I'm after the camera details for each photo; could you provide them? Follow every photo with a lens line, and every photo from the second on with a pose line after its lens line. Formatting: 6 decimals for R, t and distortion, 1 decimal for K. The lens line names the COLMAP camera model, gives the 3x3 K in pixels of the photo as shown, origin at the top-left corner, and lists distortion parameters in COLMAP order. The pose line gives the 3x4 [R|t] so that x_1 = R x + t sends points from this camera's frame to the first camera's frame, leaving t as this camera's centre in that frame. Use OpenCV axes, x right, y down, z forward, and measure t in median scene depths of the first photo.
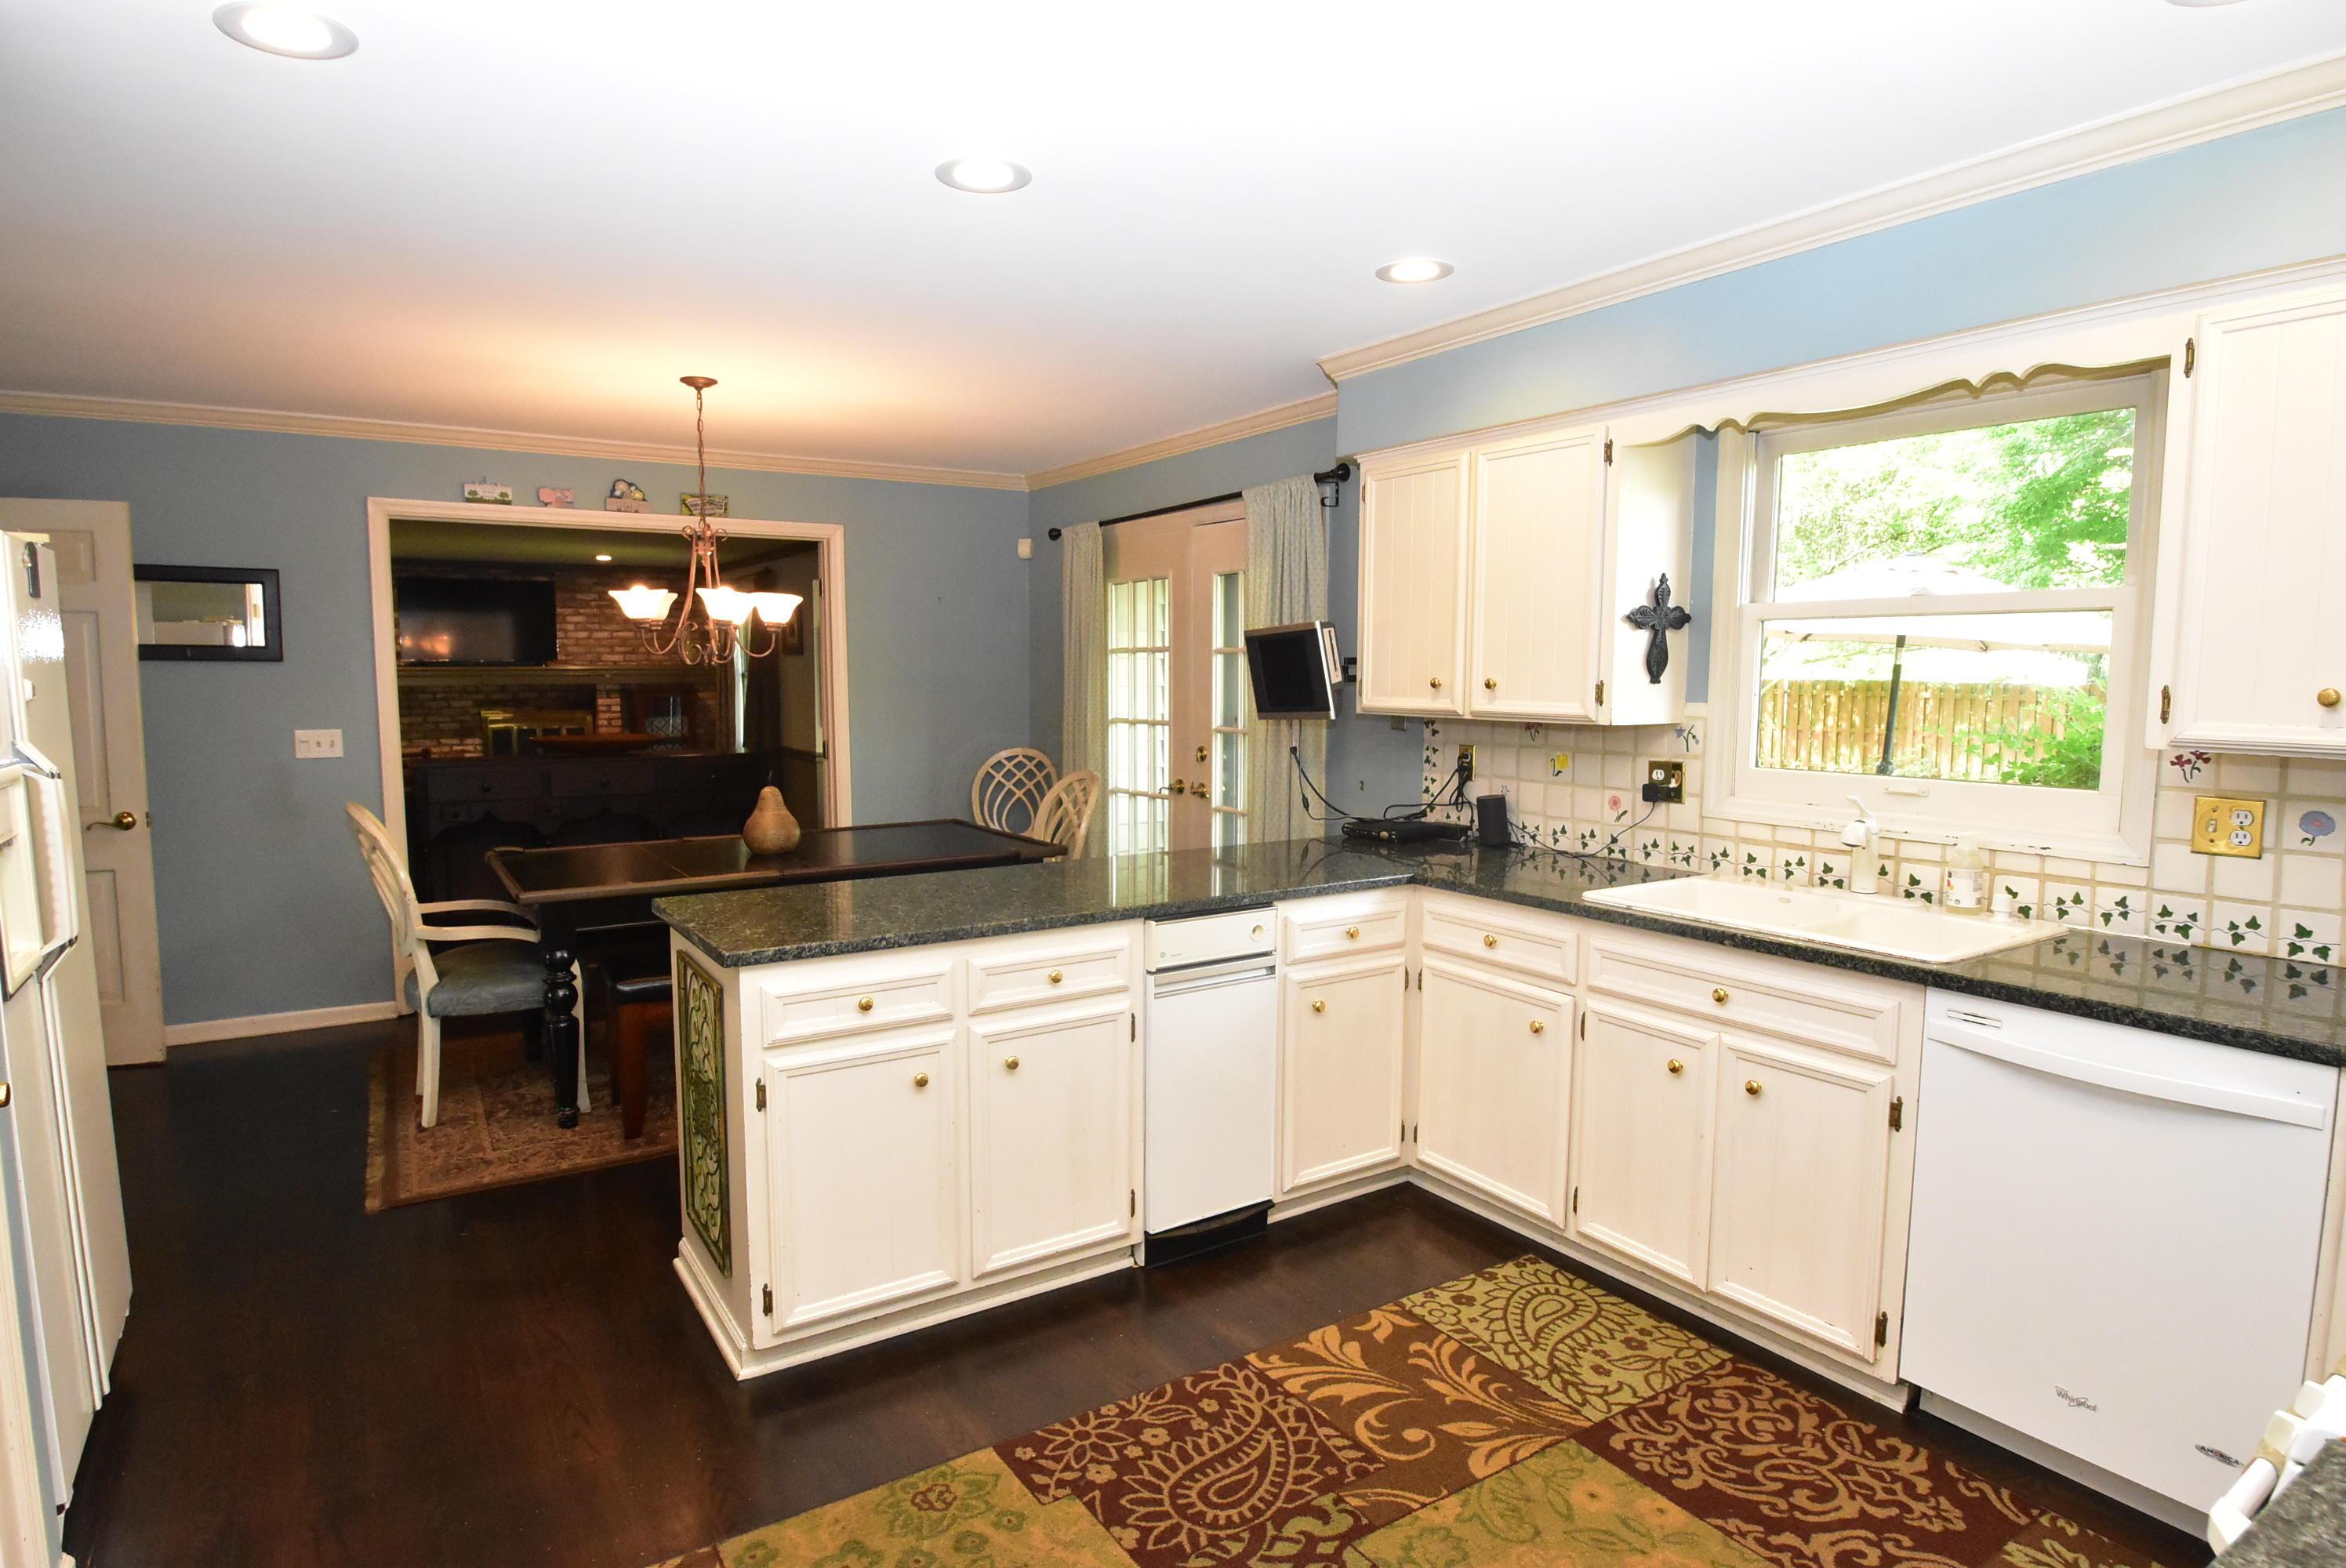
lens RADIAL K [[1253.5, 0, 1178.1], [0, 1253.5, 788.9], [0, 0, 1]] dist [-0.028930, -0.000520]
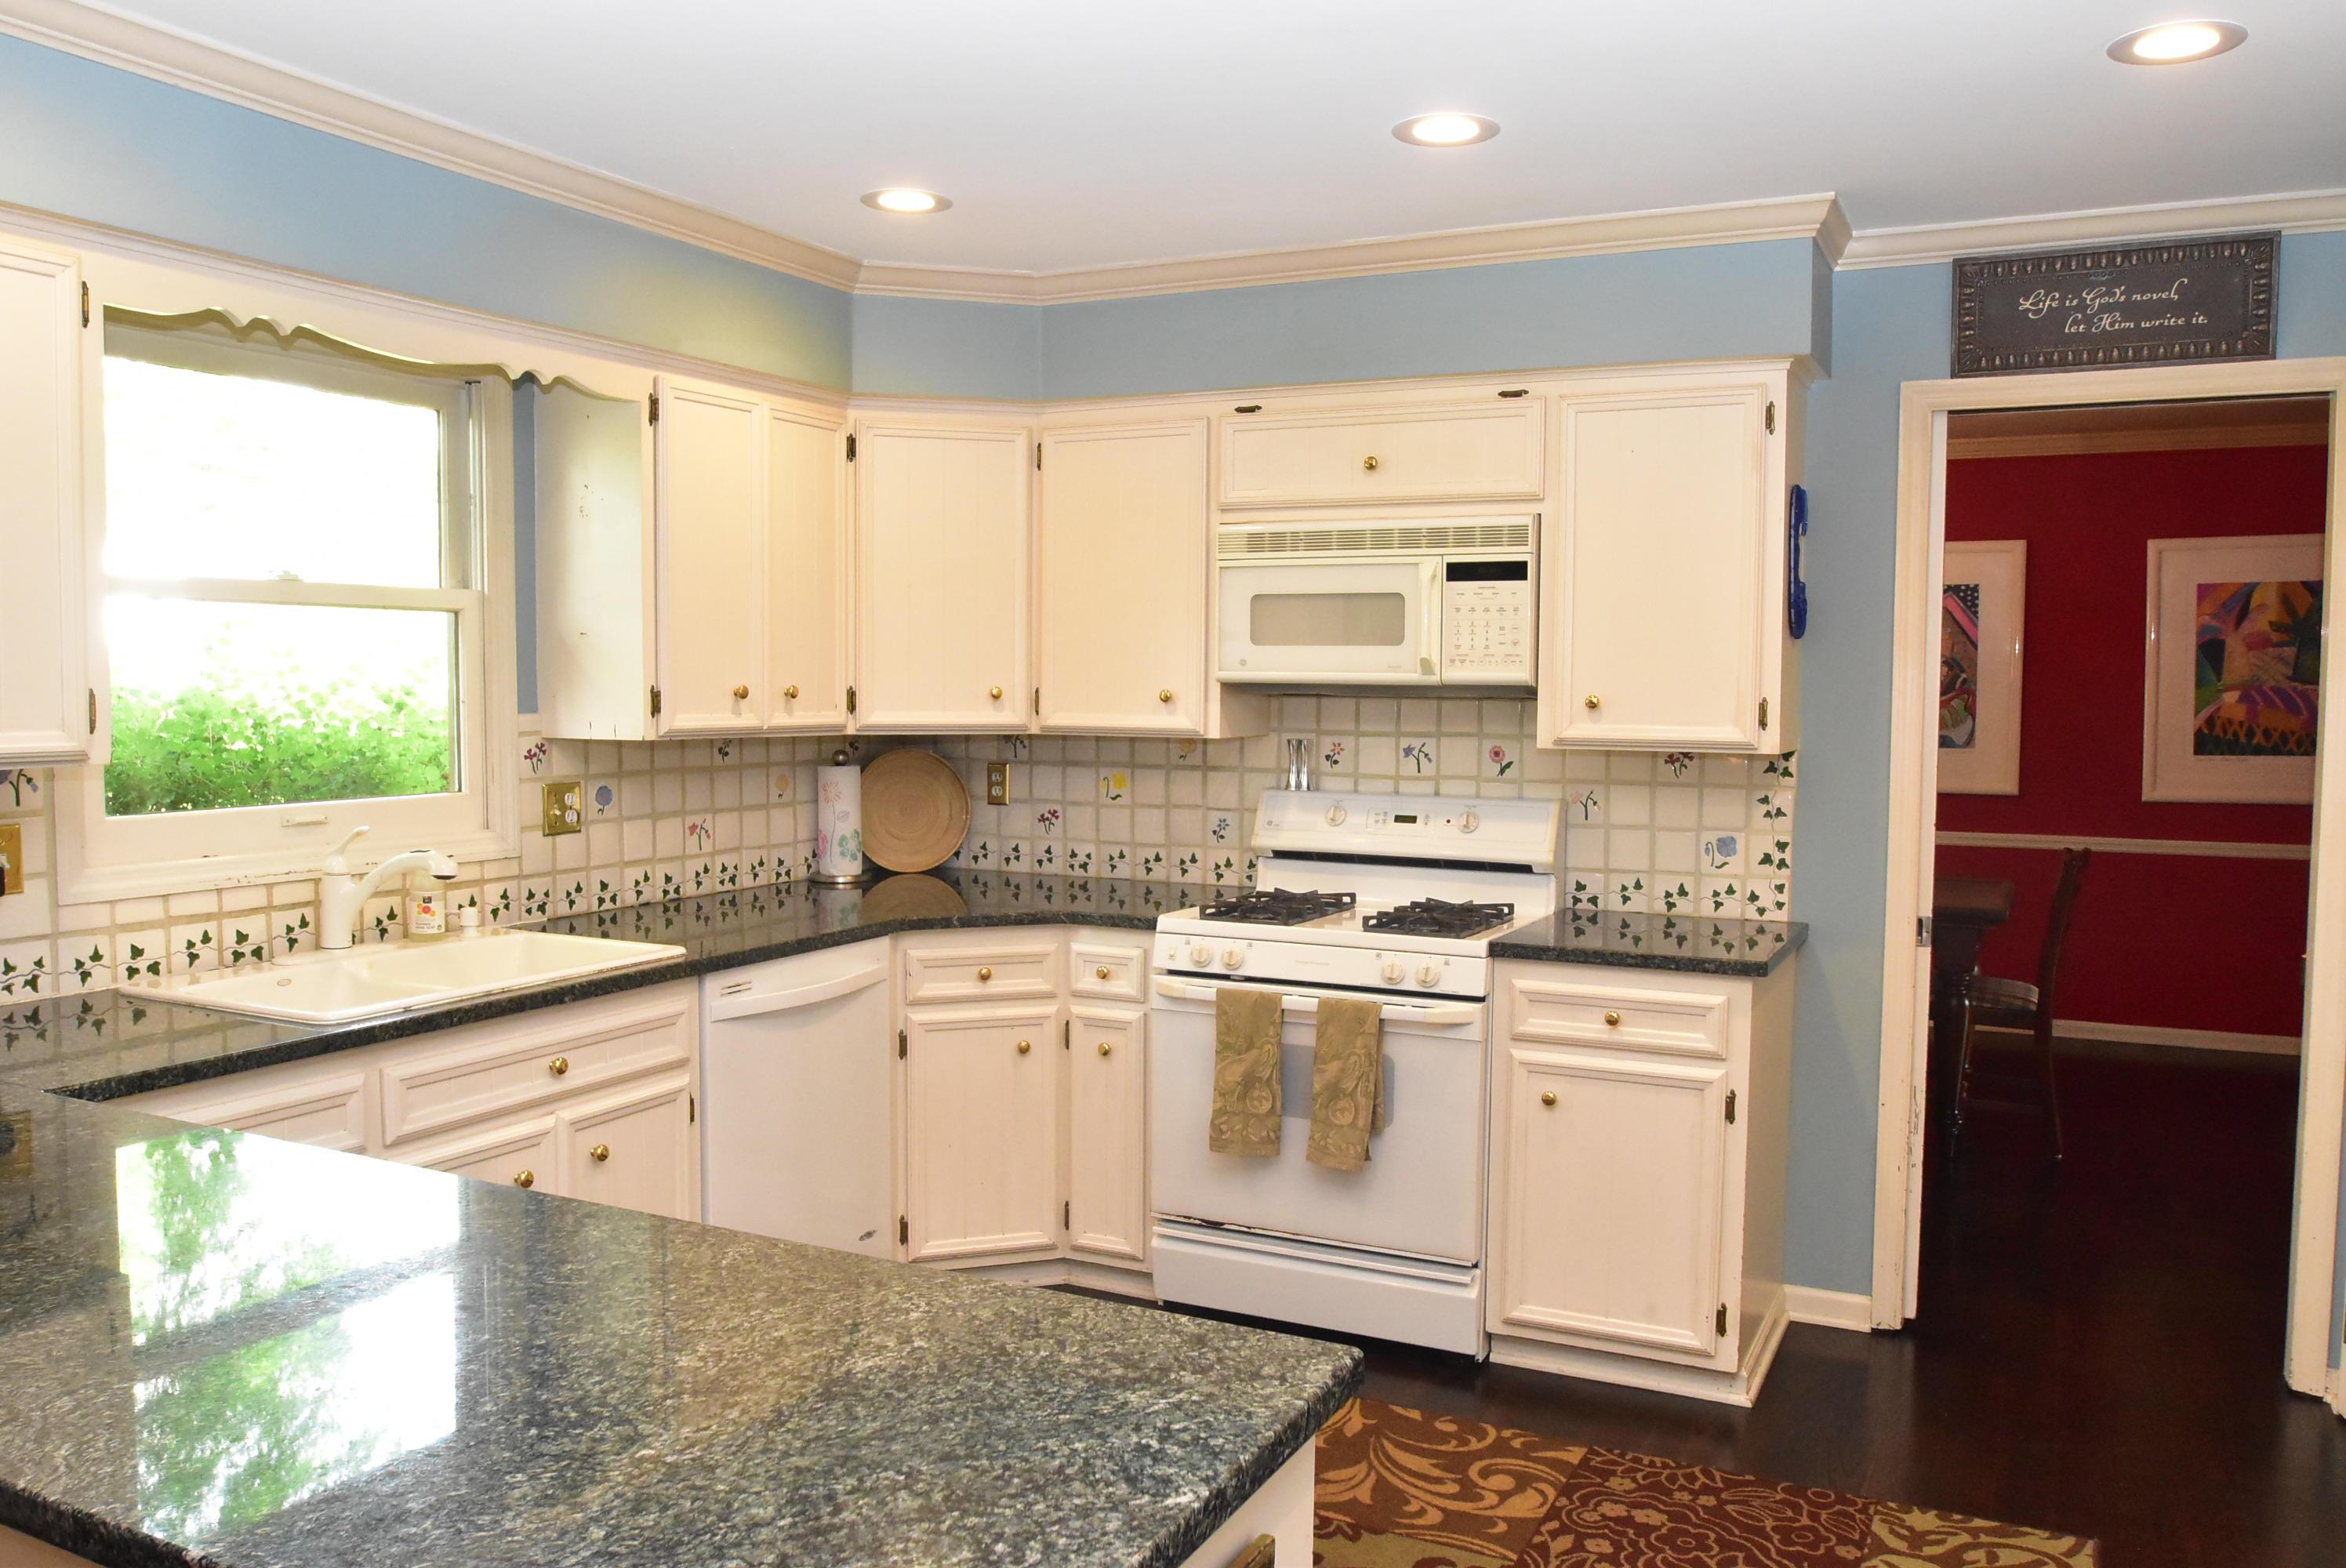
lens RADIAL K [[1836.4, 0, 1178.1], [0, 1836.4, 781.1], [0, 0, 1]] dist [0.008715, 0.001090]
pose [[-0.499984, -0.052804, 0.864423, -0.673413], [0.077338, 0.991429, 0.105295, -0.096535], [-0.862575, 0.119499, -0.491615, 0.996765]]
